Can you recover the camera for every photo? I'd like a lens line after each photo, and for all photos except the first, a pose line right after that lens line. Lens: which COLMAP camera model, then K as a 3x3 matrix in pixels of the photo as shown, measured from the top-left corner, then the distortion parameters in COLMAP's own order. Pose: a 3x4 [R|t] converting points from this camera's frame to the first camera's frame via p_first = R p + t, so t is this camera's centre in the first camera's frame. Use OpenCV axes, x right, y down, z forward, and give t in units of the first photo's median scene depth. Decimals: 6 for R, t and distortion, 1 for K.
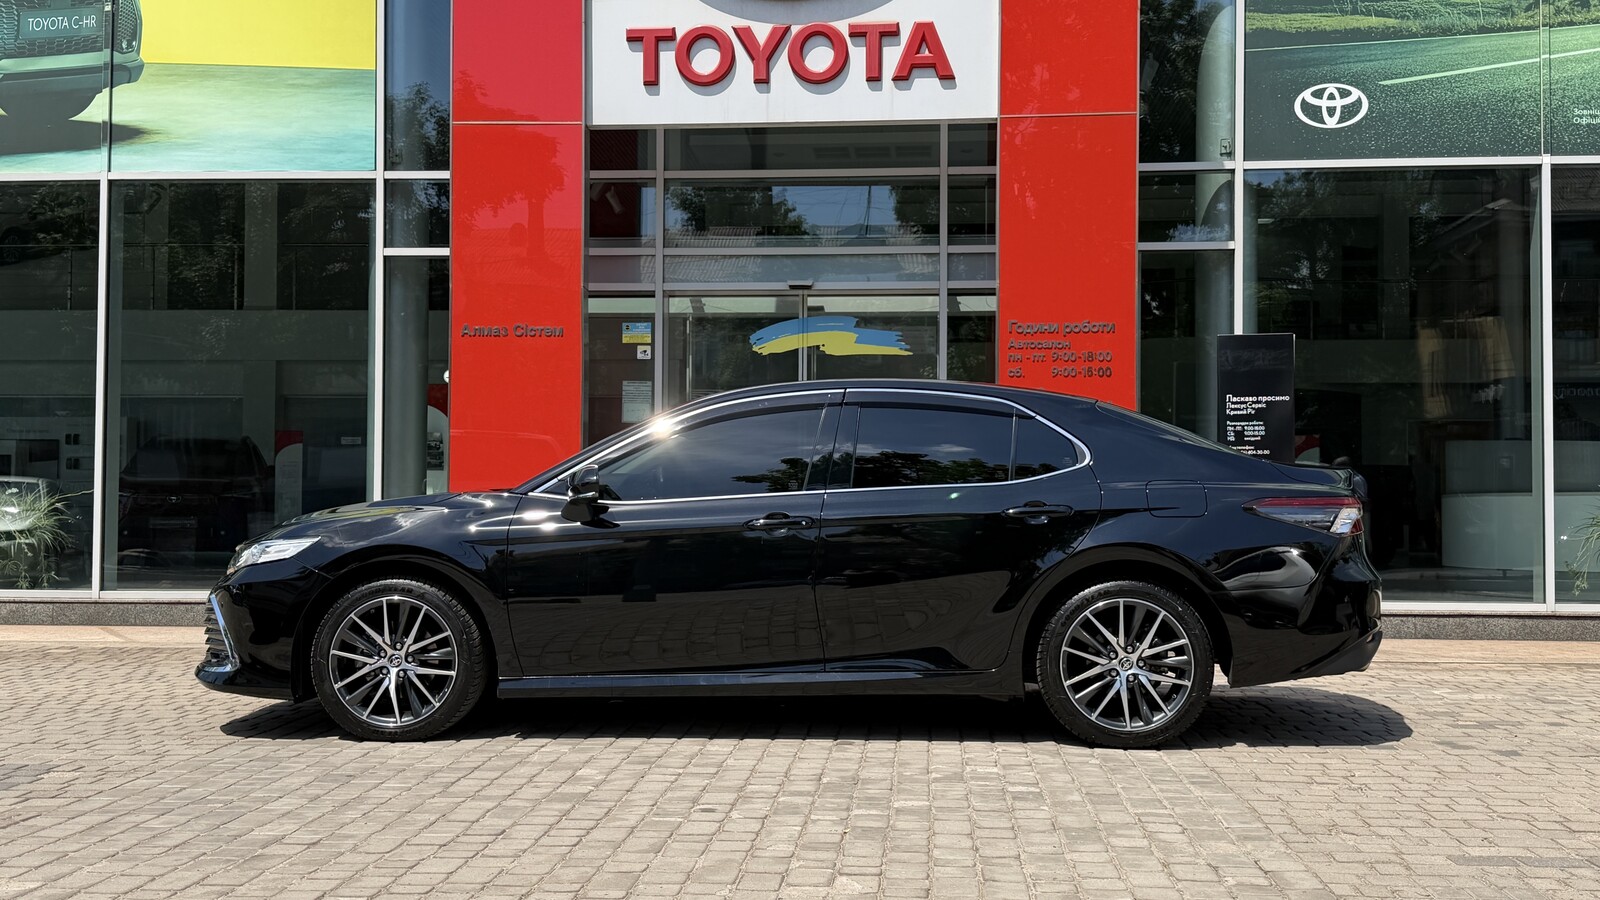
lens RADIAL K [[1636.4, 0, 789.5], [0, 1636.4, 456.7], [0, 0, 1]] dist [0.188345, -0.427535]
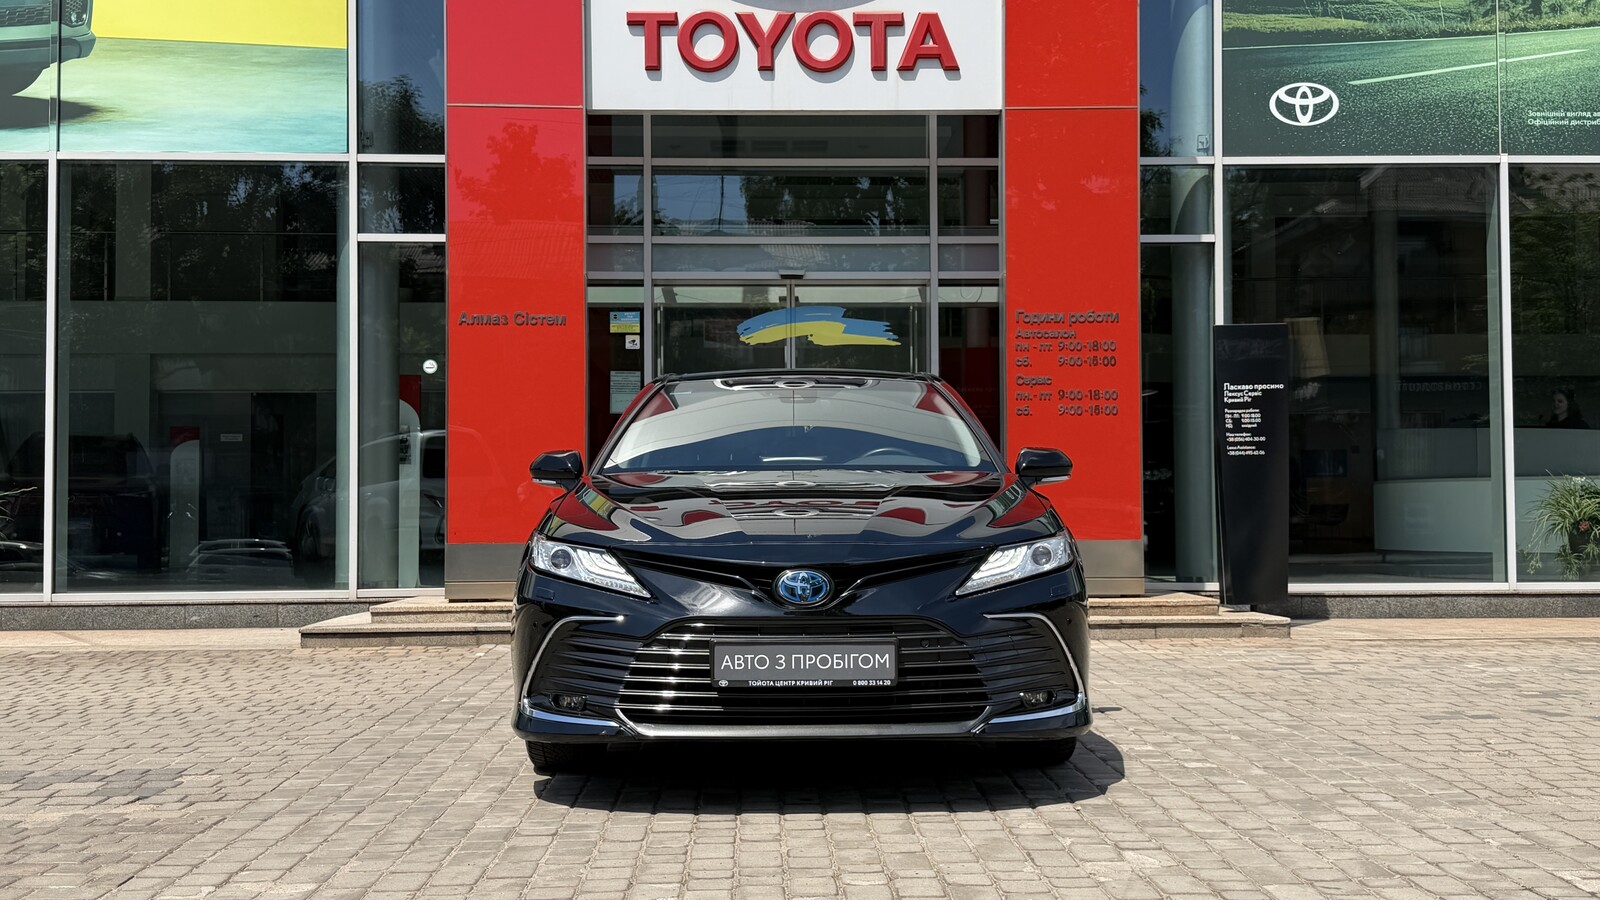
lens RADIAL K [[1643.1, 0, 800.0], [0, 1643.1, 450.0], [0, 0, 1]] dist [0.194992, -0.454295]
pose [[0.993209, -0.006334, 0.116168, -0.109716], [0.006682, 0.999974, -0.002605, 0.004614], [-0.116148, 0.003364, 0.993226, 0.007120]]
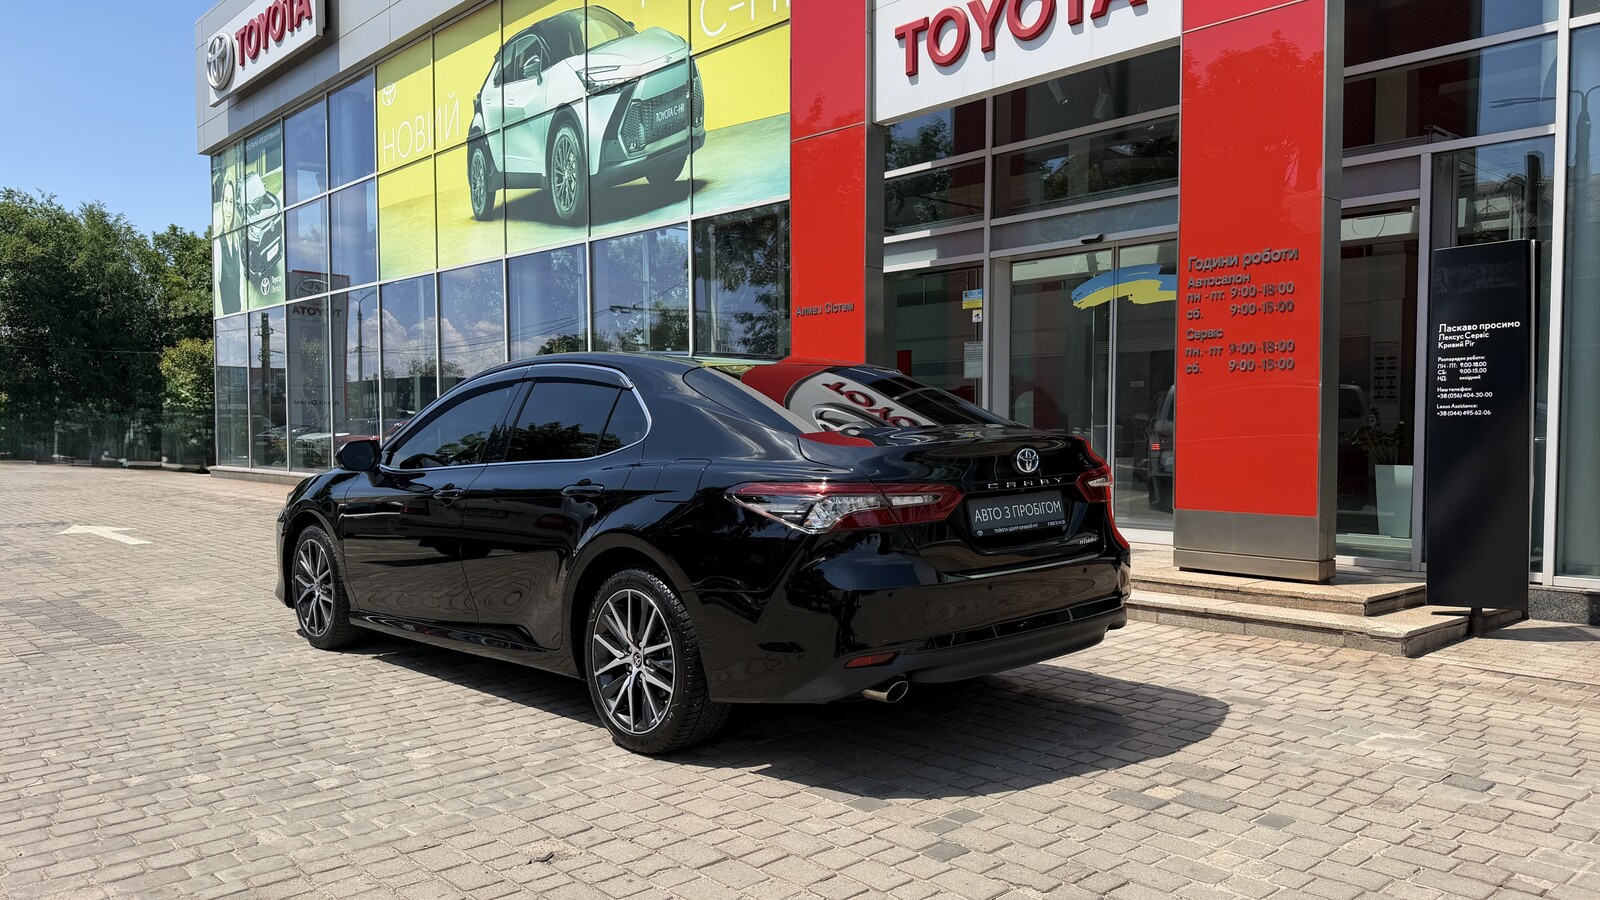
lens RADIAL K [[1184.4, 0, 842.8], [0, 1184.4, 494.1], [0, 0, 1]] dist [0.069906, -0.100430]
pose [[0.738402, 0.032108, -0.673596, 0.417084], [0.027344, 0.996619, 0.077481, -0.007612], [0.673806, -0.075631, 0.735027, 0.347409]]
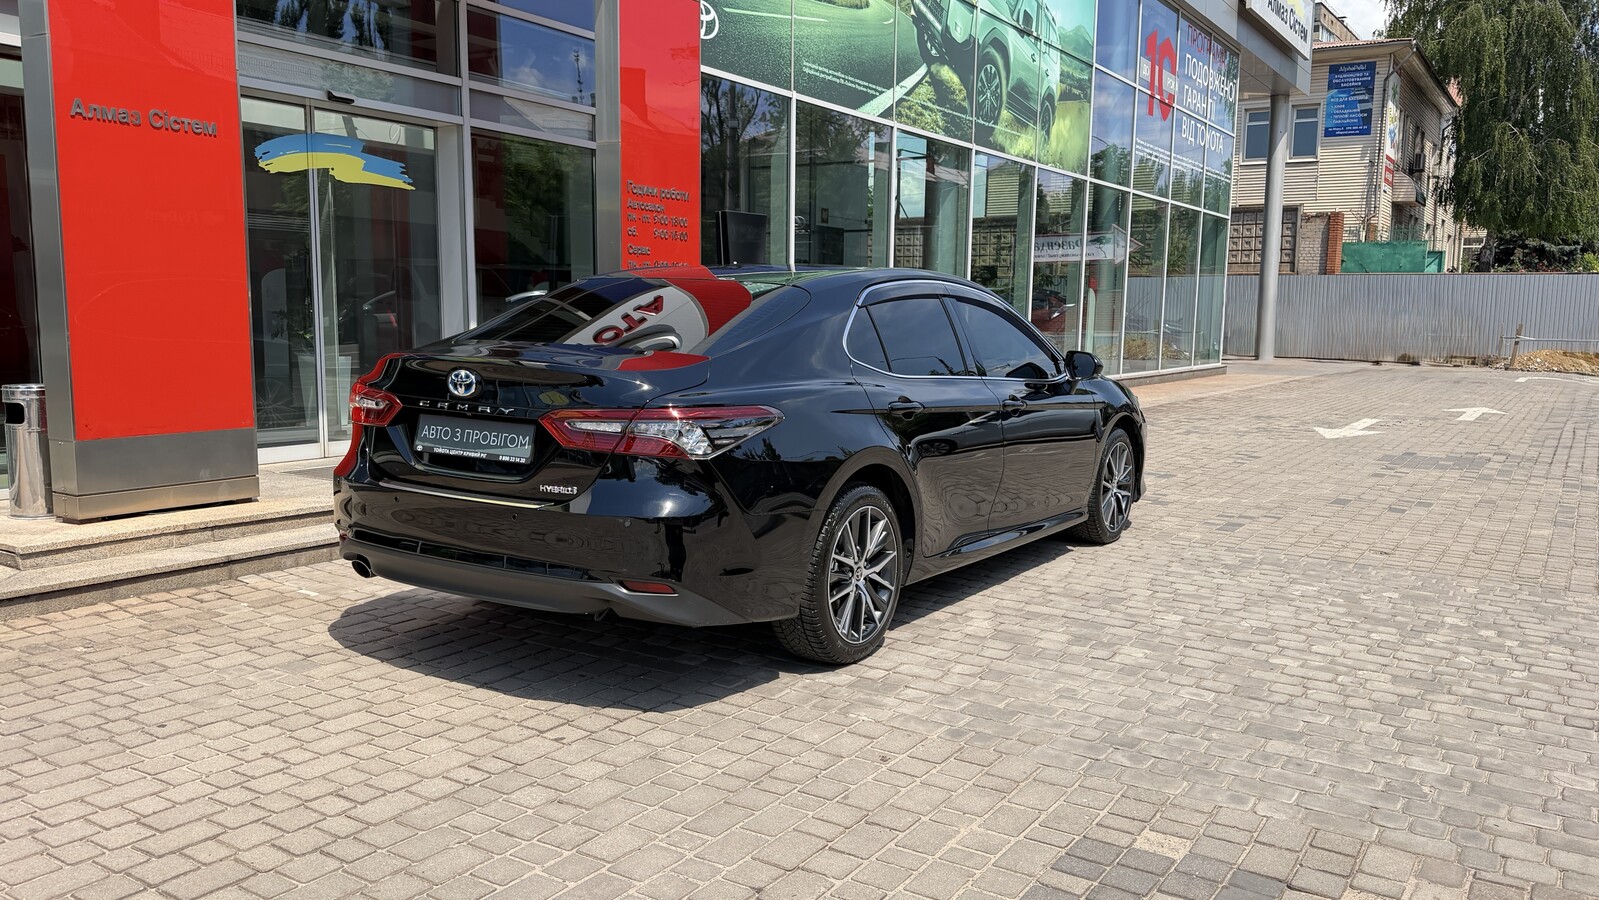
lens RADIAL K [[1224.5, 0, 820.4], [0, 1224.5, 482.2], [0, 0, 1]] dist [0.131398, -0.221656]
pose [[0.458839, -0.118560, 0.880574, -0.498376], [-0.043419, 0.986882, 0.155497, -0.018977], [-0.887458, -0.109582, 0.447672, 0.481288]]
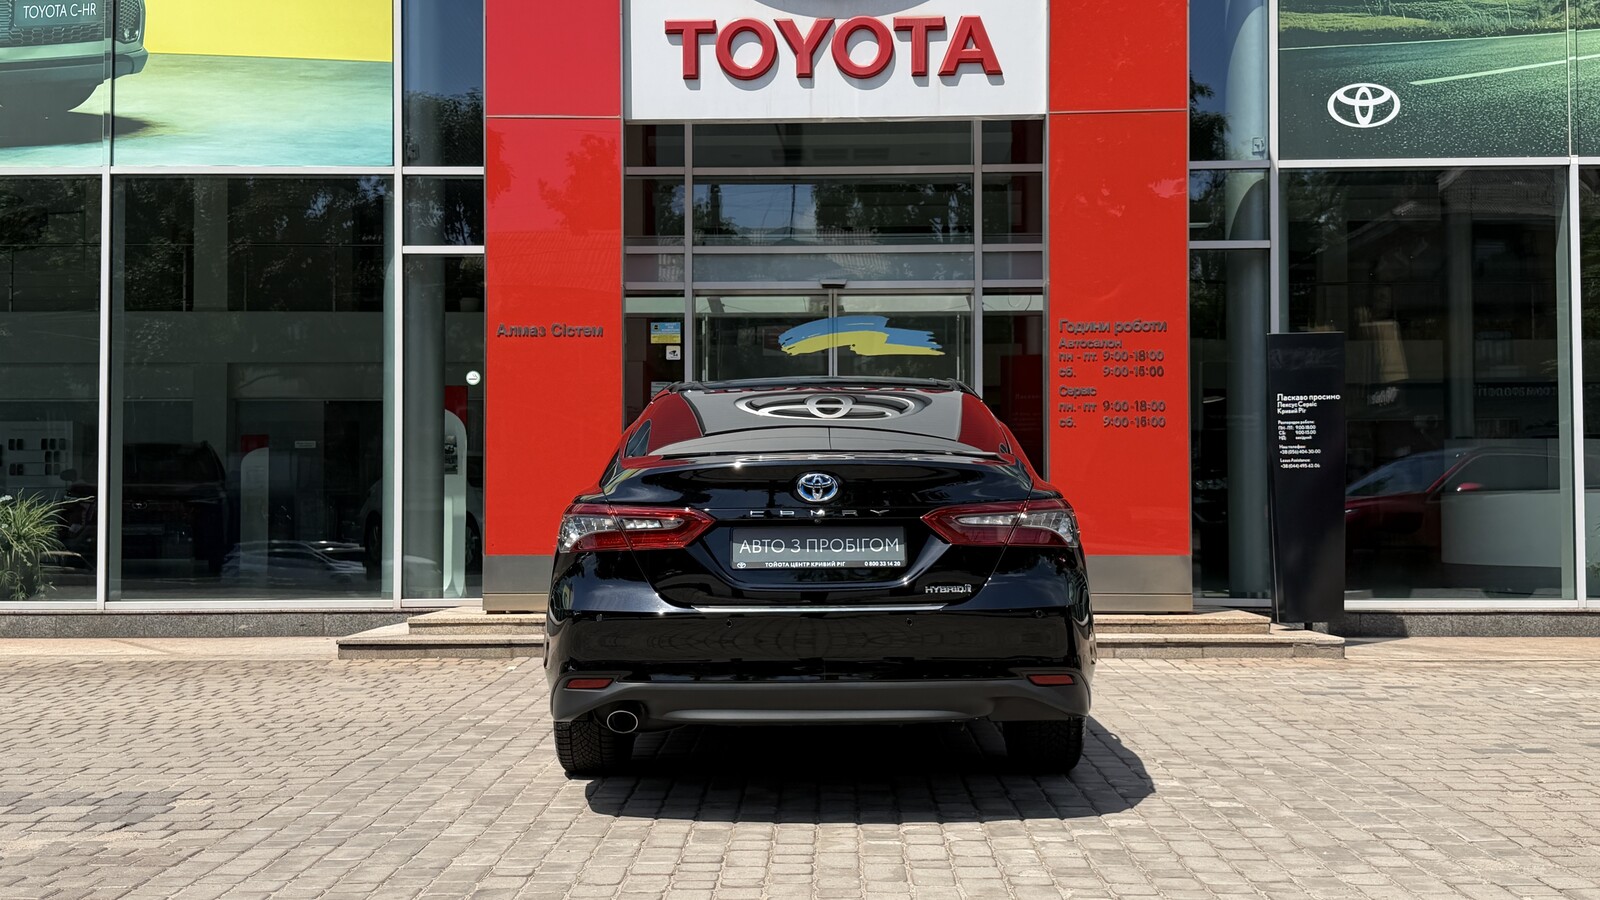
lens RADIAL K [[1615.6, 0, 780.6], [0, 1615.6, 457.4], [0, 0, 1]] dist [0.179882, -0.397454]
pose [[0.998328, -0.005095, 0.057583, -0.084936], [0.005131, 0.999987, -0.000467, -0.000294], [-0.057579, 0.000762, 0.998341, 0.033086]]
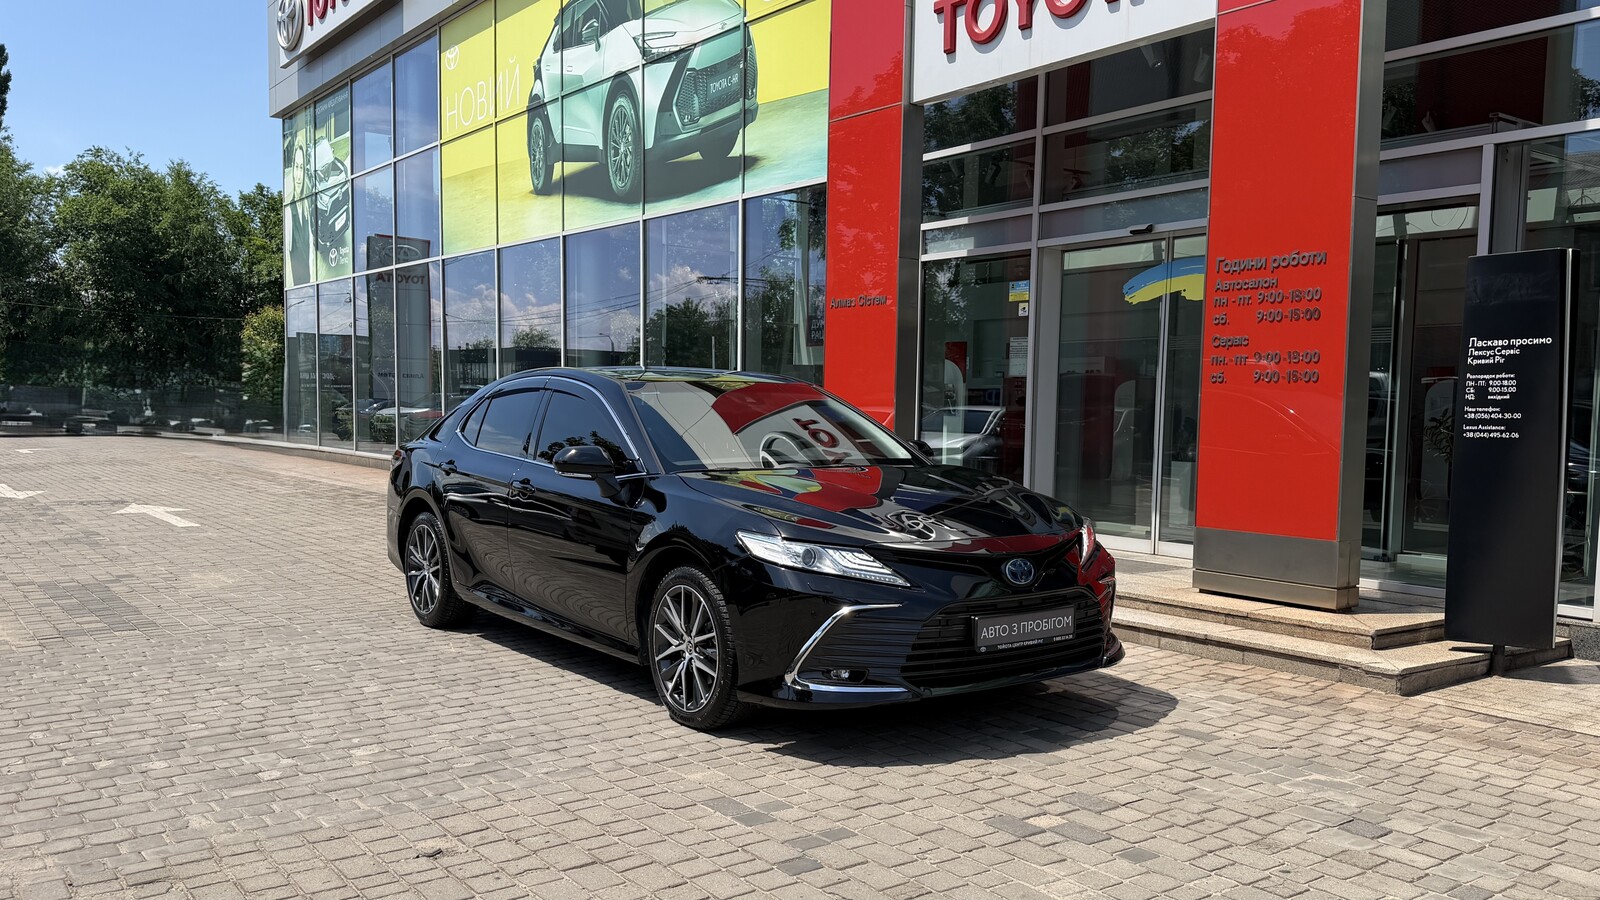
lens RADIAL K [[1301.3, 0, 829.8], [0, 1301.3, 524.7], [0, 0, 1]] dist [0.117186, -0.194853]
pose [[0.661229, 0.074435, -0.746482, 0.491246], [0.012358, 0.993849, 0.110048, -0.021448], [0.750082, -0.081991, 0.656242, 0.363344]]
